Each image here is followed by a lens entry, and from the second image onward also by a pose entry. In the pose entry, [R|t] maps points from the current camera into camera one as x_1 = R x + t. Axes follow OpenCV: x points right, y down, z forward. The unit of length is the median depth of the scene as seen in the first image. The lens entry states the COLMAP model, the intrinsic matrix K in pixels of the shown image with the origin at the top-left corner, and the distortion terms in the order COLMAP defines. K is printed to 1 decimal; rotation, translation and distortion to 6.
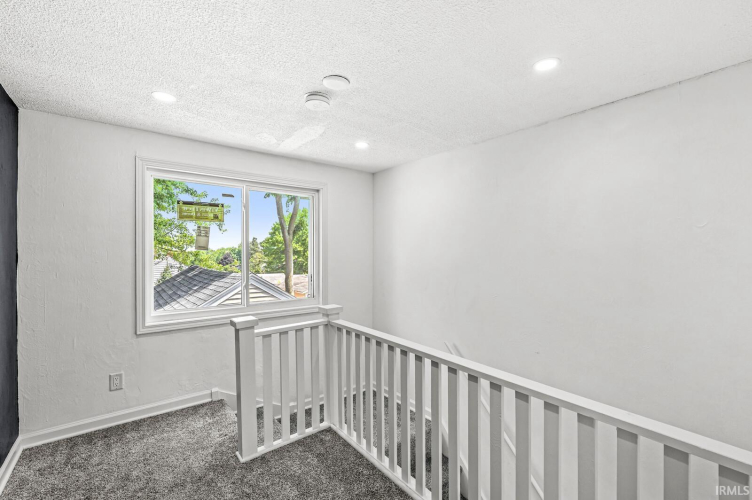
lens RADIAL K [[326.9, 0, 376.5], [0, 326.9, 243.9], [0, 0, 1]] dist [0.000273, -0.000182]
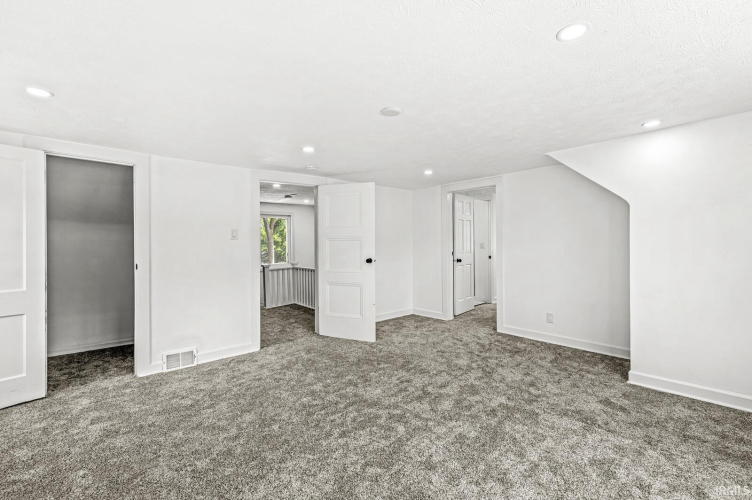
lens RADIAL K [[326.9, 0, 376.5], [0, 326.9, 243.9], [0, 0, 1]] dist [0.000273, -0.000182]
pose [[0.997899, -0.002870, 0.064730, 0.063291], [0.000886, 0.999530, 0.030655, -0.008792], [-0.064788, -0.030533, 0.997432, -0.305755]]
